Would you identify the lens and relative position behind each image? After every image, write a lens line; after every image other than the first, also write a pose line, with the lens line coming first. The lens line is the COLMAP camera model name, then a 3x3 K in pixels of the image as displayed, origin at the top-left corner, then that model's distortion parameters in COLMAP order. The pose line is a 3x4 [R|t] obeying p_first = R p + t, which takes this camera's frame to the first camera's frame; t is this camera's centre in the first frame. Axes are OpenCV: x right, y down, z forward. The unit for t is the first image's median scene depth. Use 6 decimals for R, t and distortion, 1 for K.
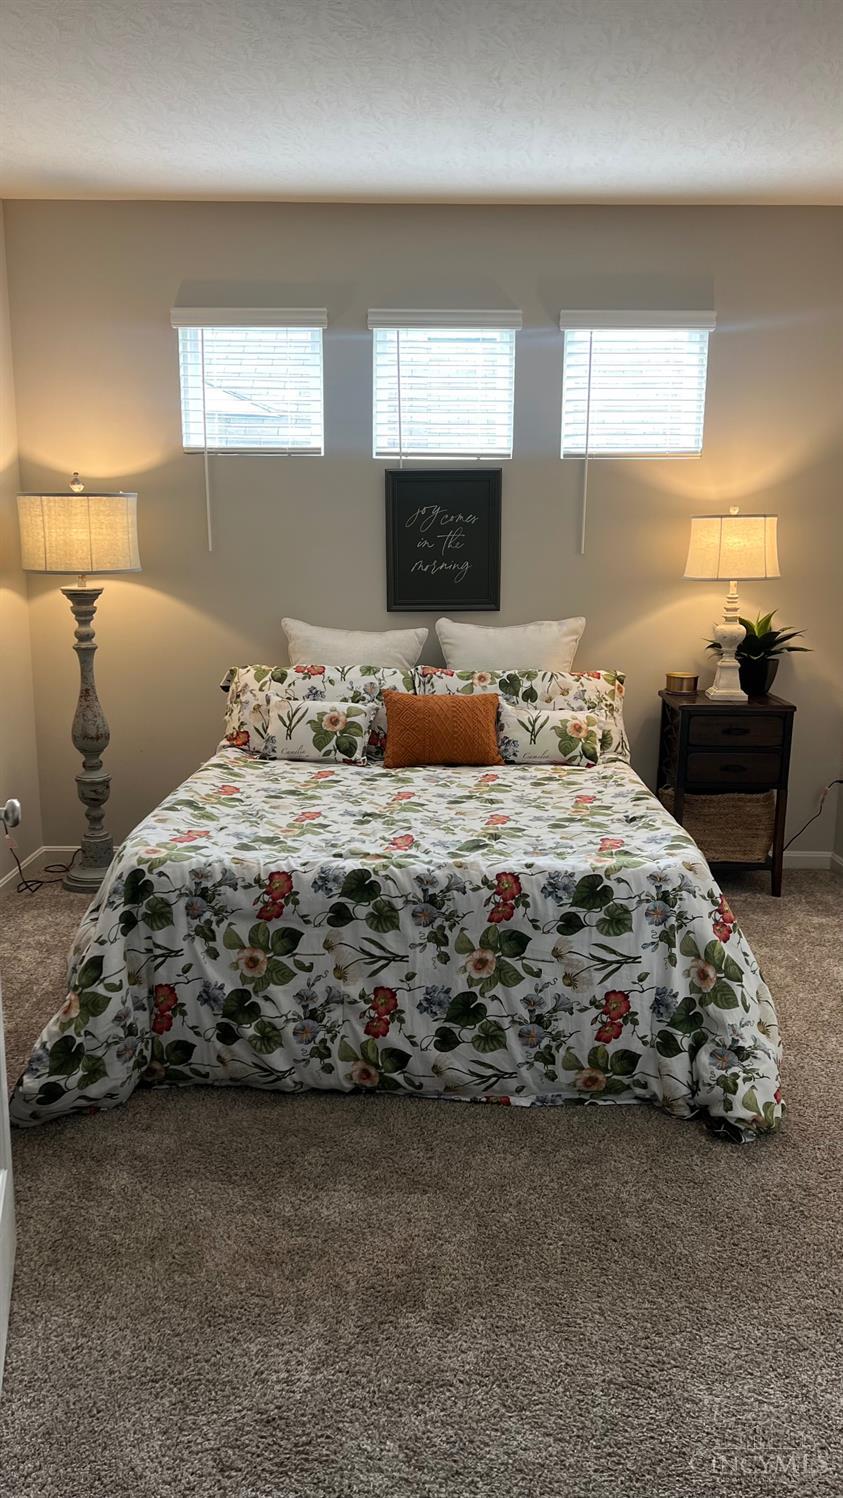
lens RADIAL K [[1124.5, 0, 421.5], [0, 1124.5, 749.0], [0, 0, 1]] dist [0.005977, -0.000964]
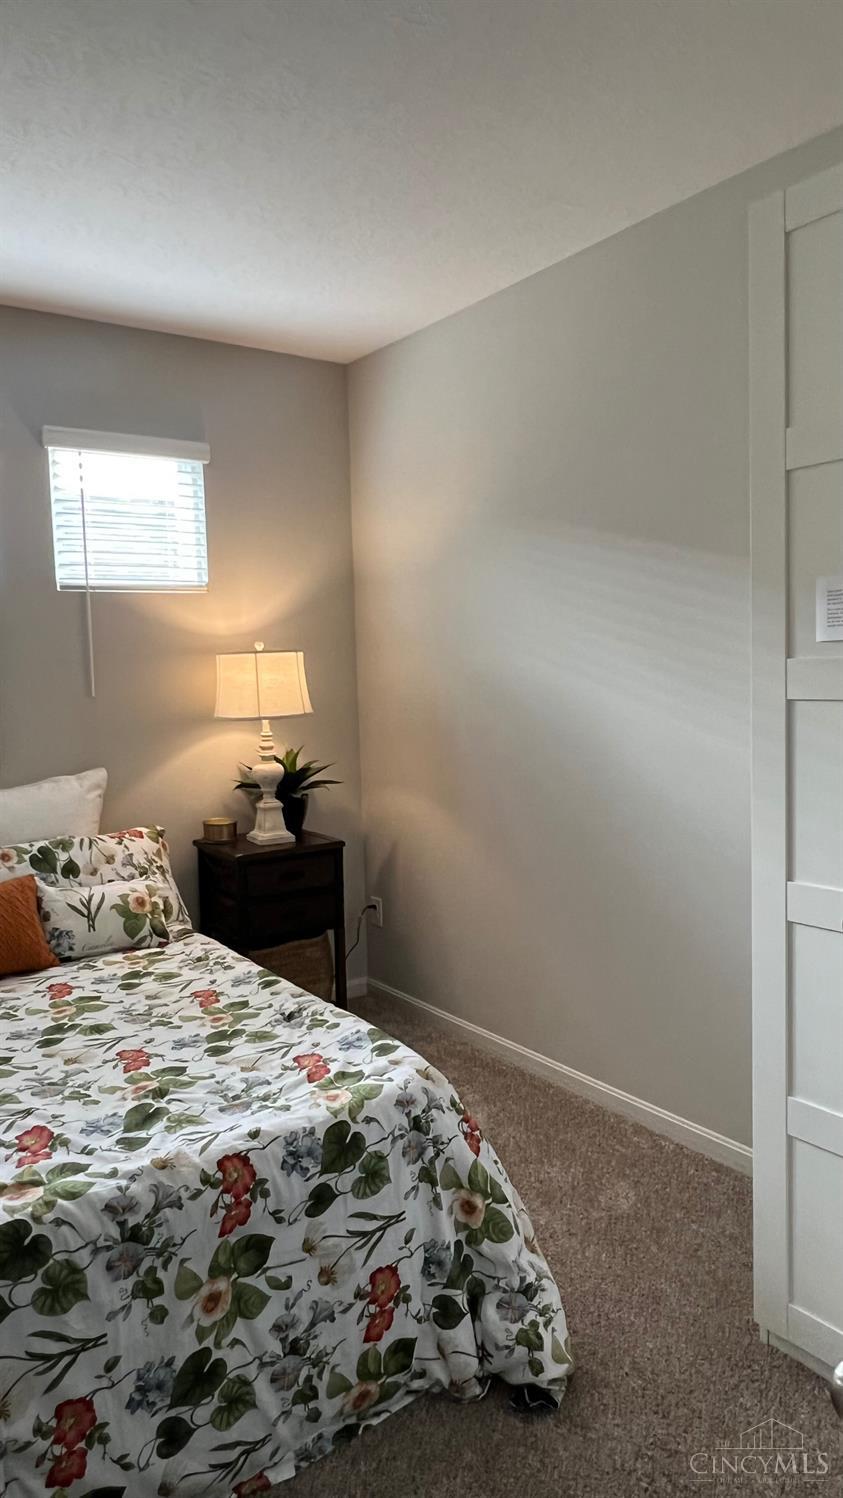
lens RADIAL K [[982.5, 0, 421.5], [0, 982.5, 749.0], [0, 0, 1]] dist [0.005375, -0.015543]
pose [[0.804745, -0.072880, 0.589130, -0.172626], [0.131233, 0.989721, -0.056826, -0.092114], [-0.578933, 0.123044, 0.806037, 0.398031]]
